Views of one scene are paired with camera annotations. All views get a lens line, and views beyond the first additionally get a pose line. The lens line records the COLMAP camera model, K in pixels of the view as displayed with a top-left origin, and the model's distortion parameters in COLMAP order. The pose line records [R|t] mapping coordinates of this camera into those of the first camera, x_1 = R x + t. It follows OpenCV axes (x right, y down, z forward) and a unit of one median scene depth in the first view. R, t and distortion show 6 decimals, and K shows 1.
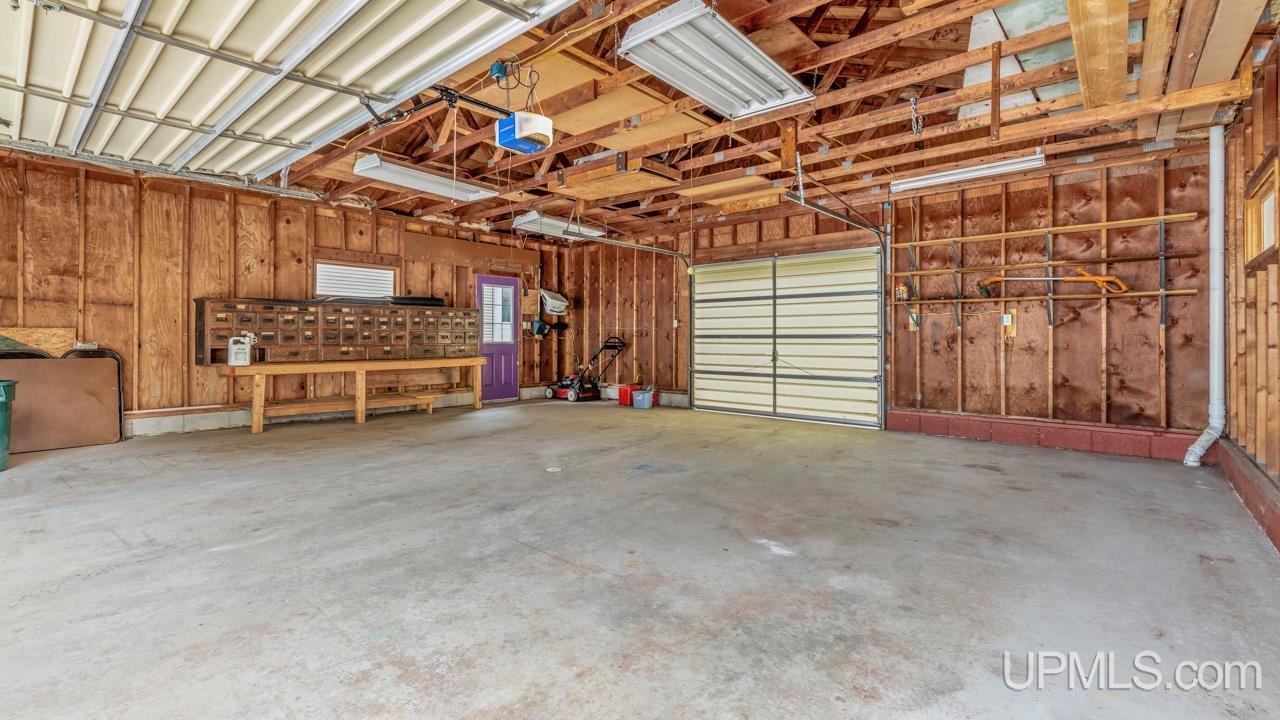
lens RADIAL K [[549.2, 0, 636.7], [0, 549.2, 321.2], [0, 0, 1]] dist [0.001857, 0.000033]
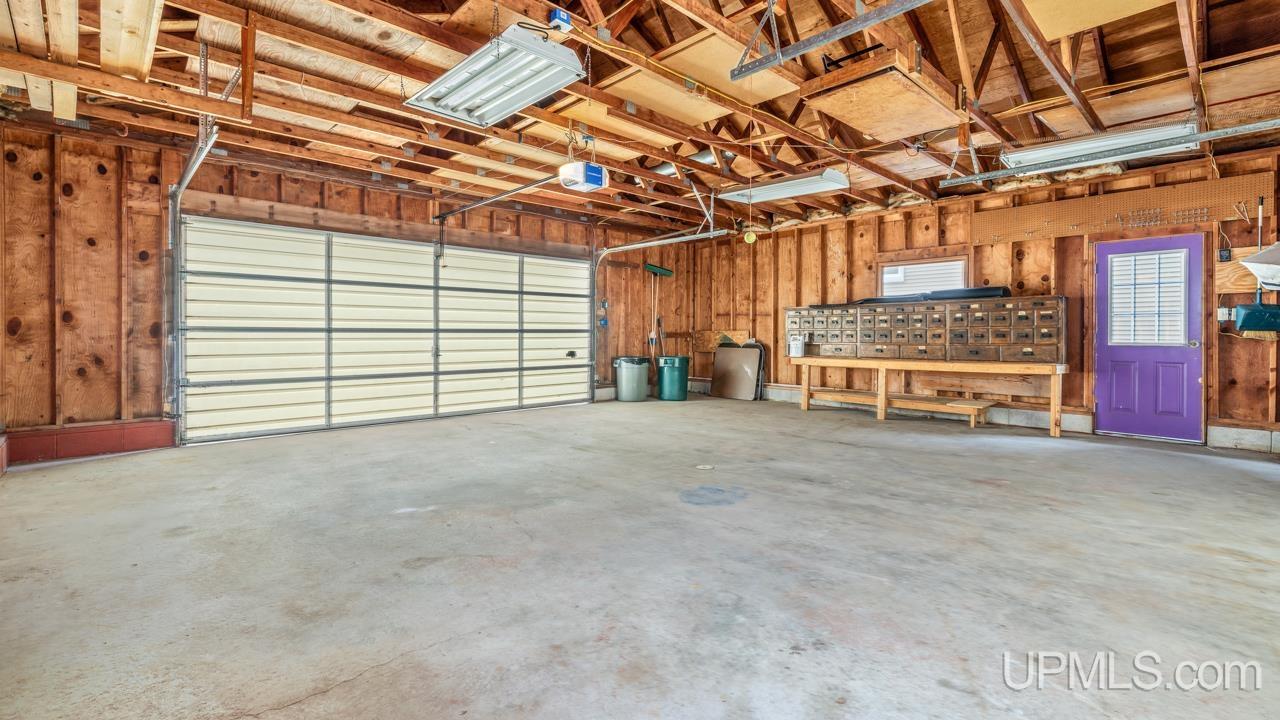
lens RADIAL K [[549.2, 0, 636.7], [0, 549.2, 321.2], [0, 0, 1]] dist [0.001857, 0.000033]
pose [[-0.076872, -0.029380, -0.996608, 0.520461], [0.027514, 0.999123, -0.031576, 0.020735], [0.996661, -0.029848, -0.075997, 0.585417]]
